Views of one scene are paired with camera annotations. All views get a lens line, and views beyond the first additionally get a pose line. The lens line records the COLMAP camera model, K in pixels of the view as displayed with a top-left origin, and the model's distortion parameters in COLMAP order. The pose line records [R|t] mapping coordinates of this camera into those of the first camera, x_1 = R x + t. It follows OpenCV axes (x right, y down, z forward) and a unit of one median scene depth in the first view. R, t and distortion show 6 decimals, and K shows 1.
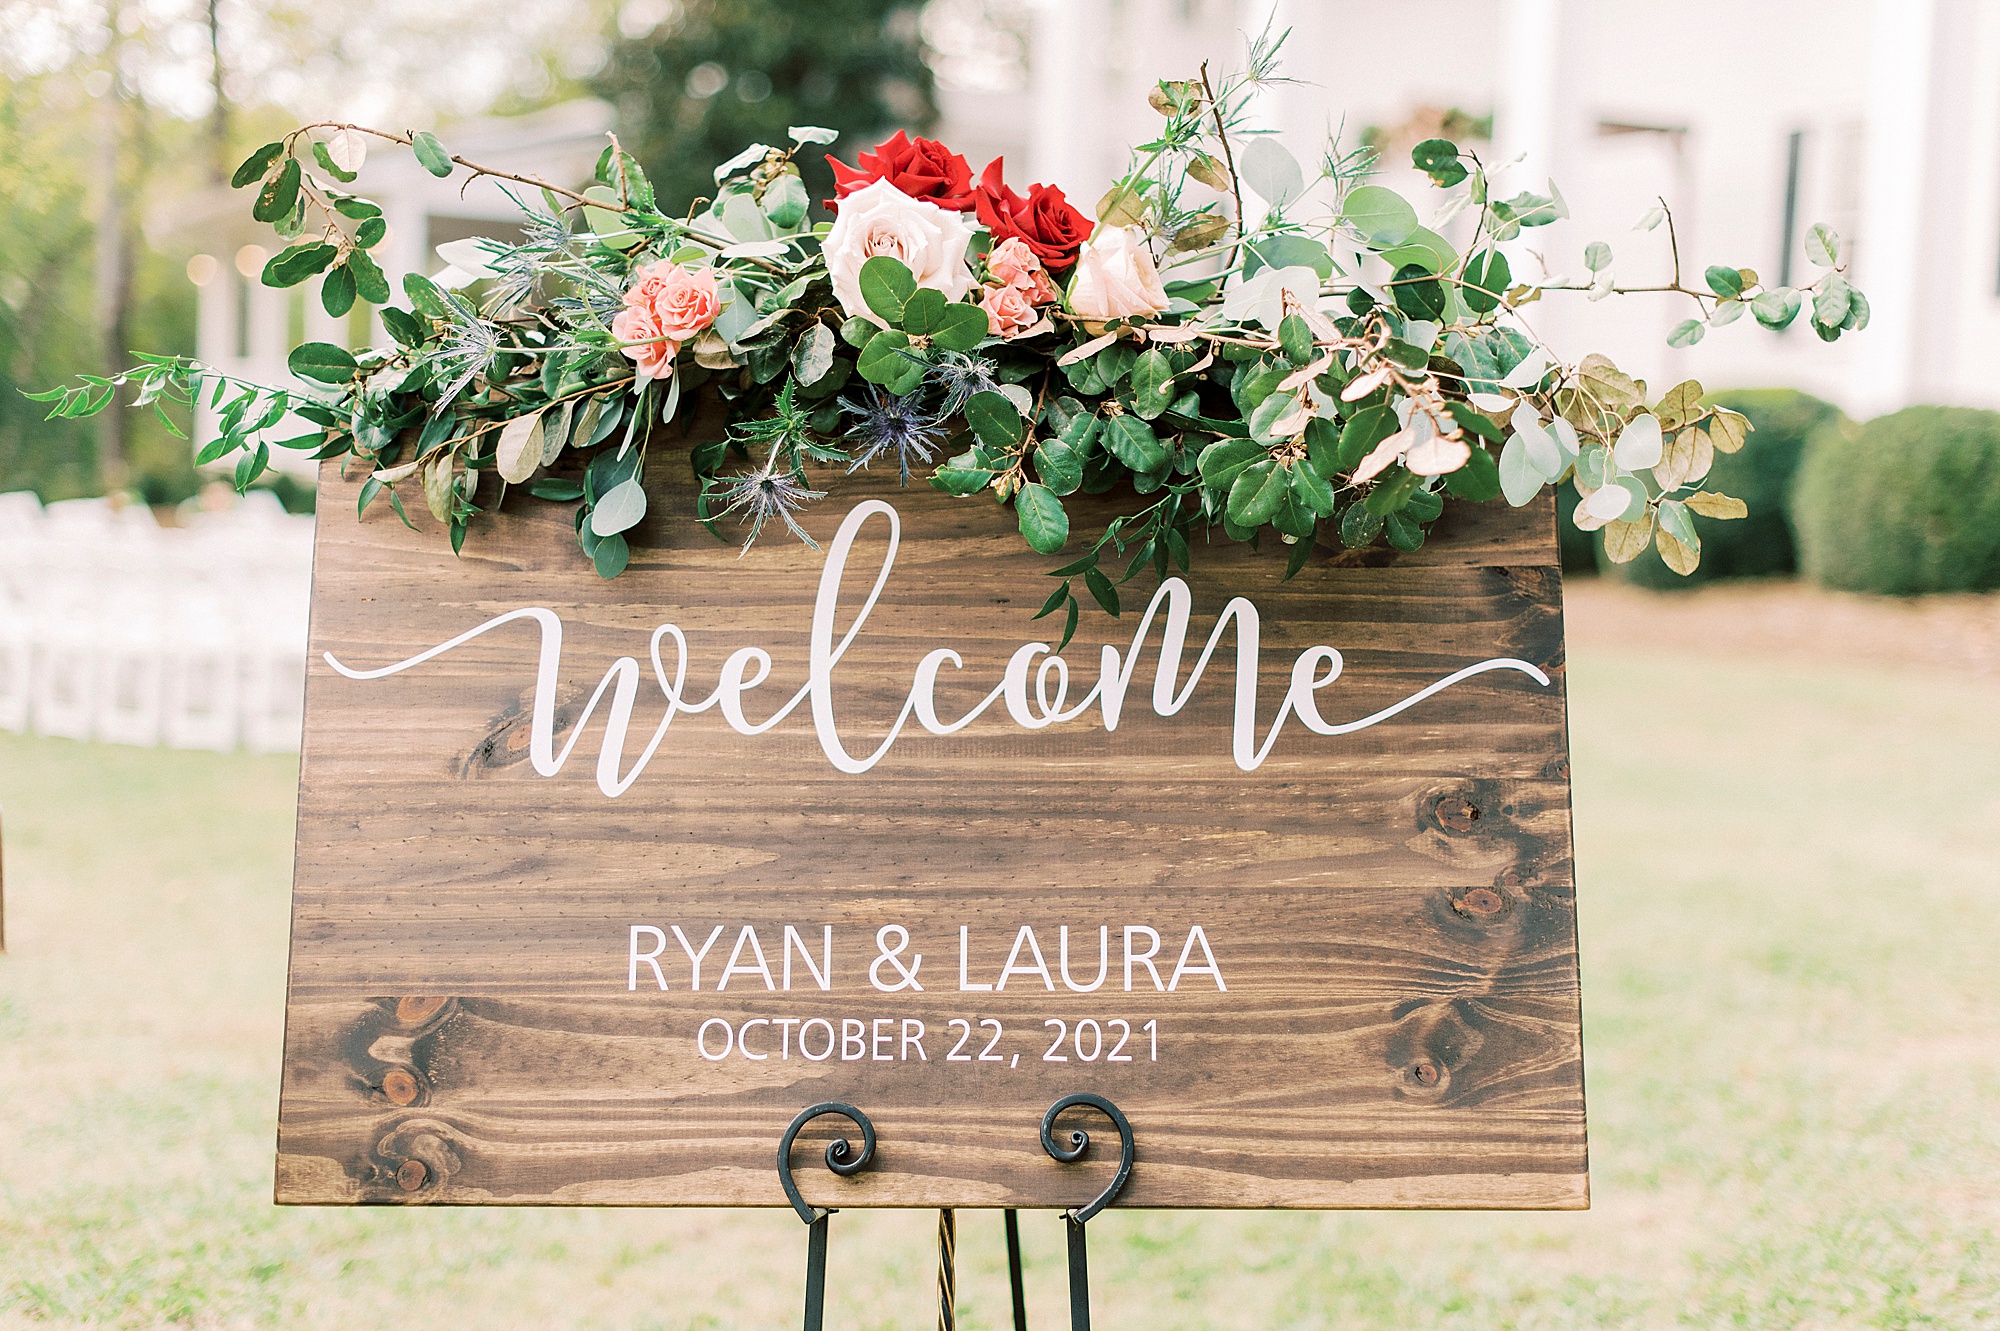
lens RADIAL K [[2821.3, 0, 999.6], [0, 2821.3, 658.2], [0, 0, 1]] dist [0.008477, 0.000000]
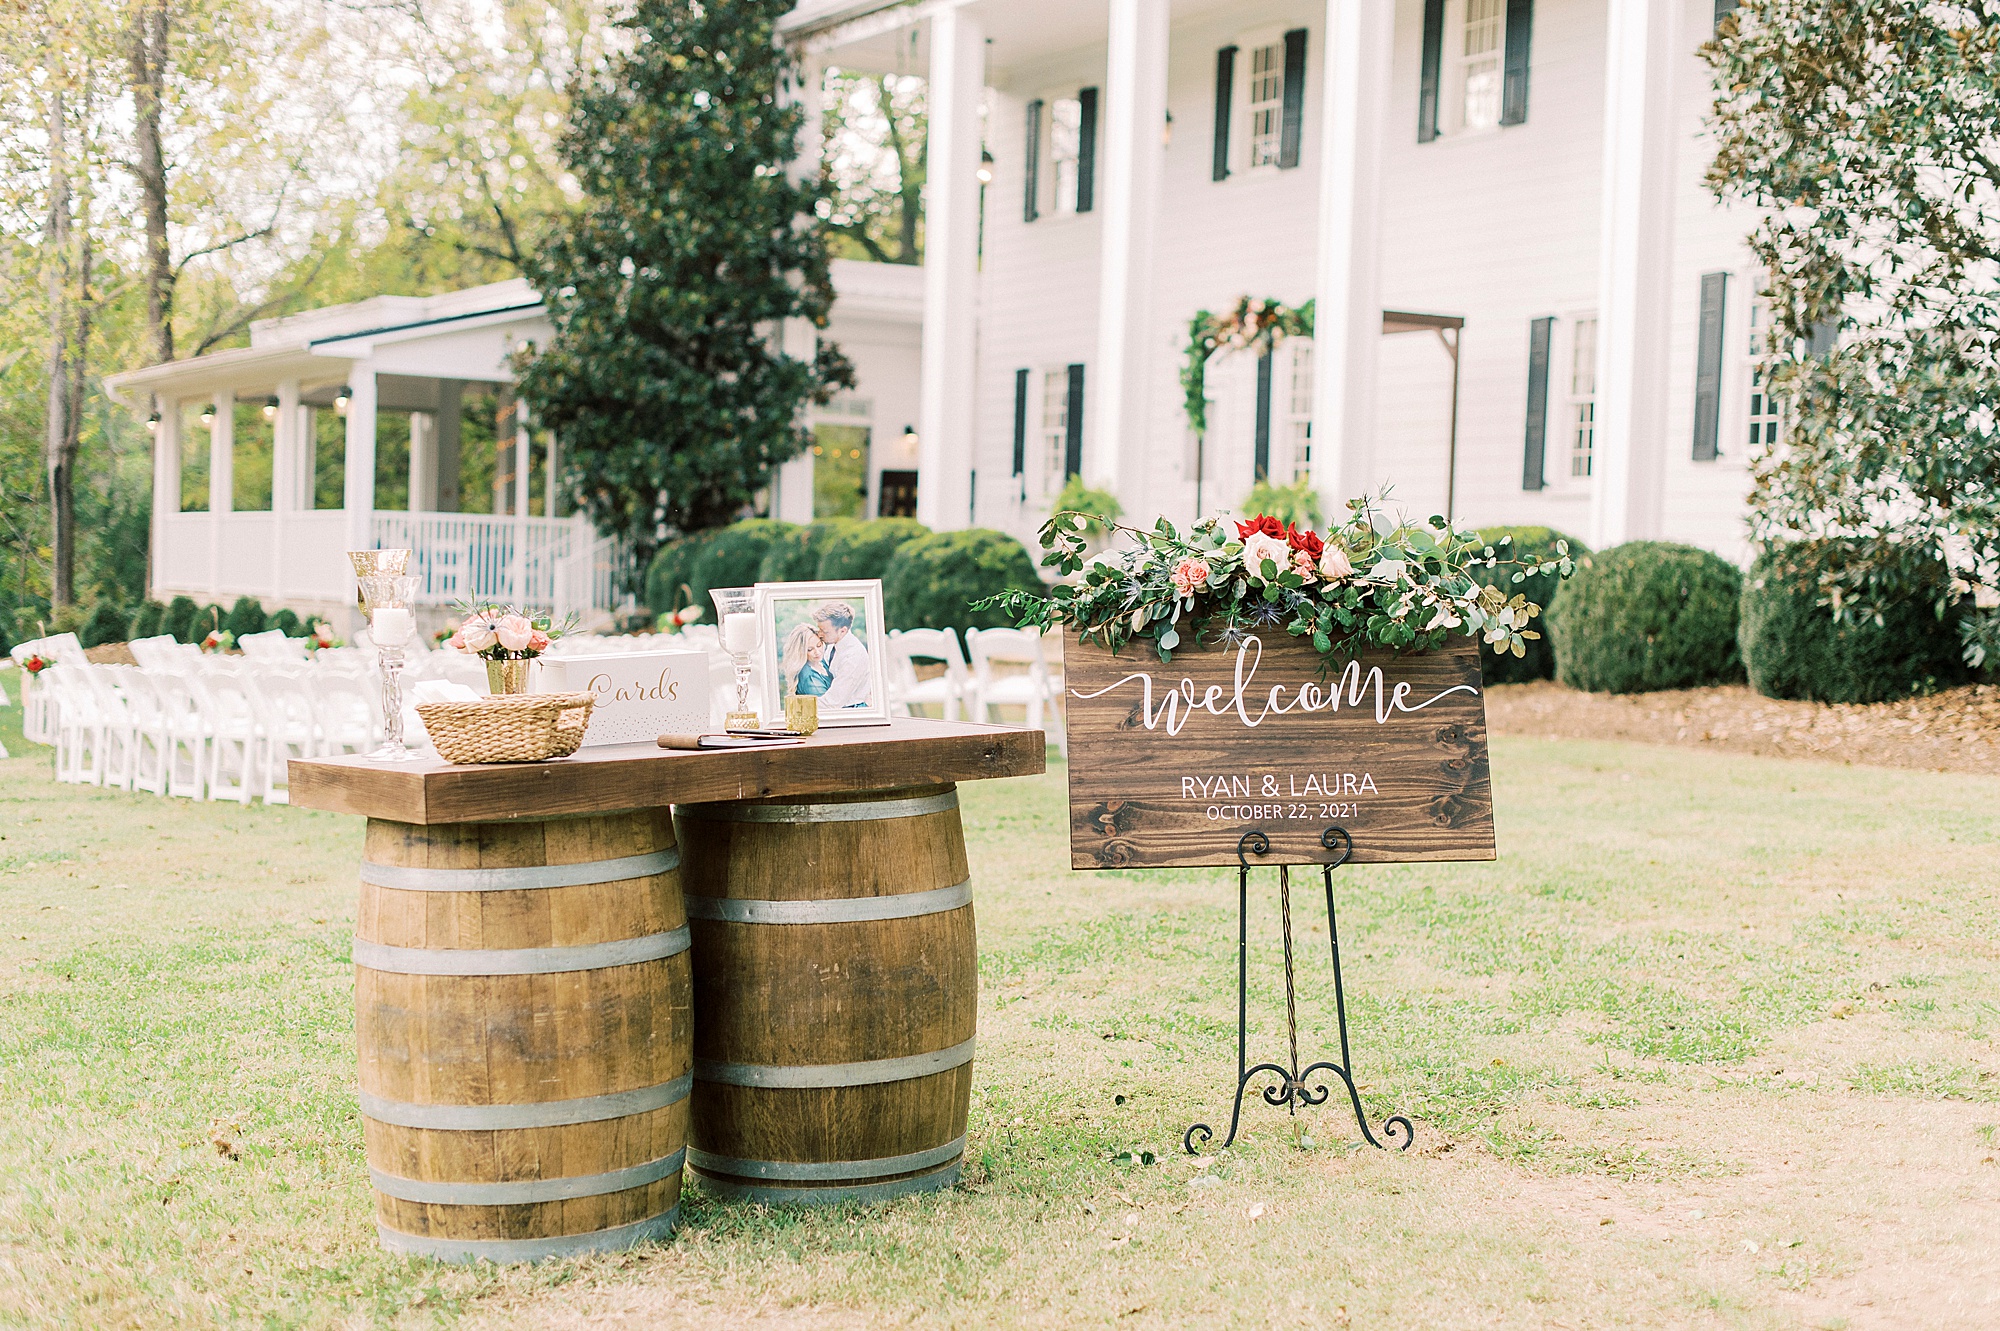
lens RADIAL K [[2821.3, 0, 998.3], [0, 2821.3, 671.3], [0, 0, 1]] dist [0.008477, 0.000000]
pose [[0.996489, -0.012529, 0.082785, -0.579252], [0.015654, 0.999185, -0.037211, 0.091073], [-0.082251, 0.038376, 0.995872, -2.016039]]
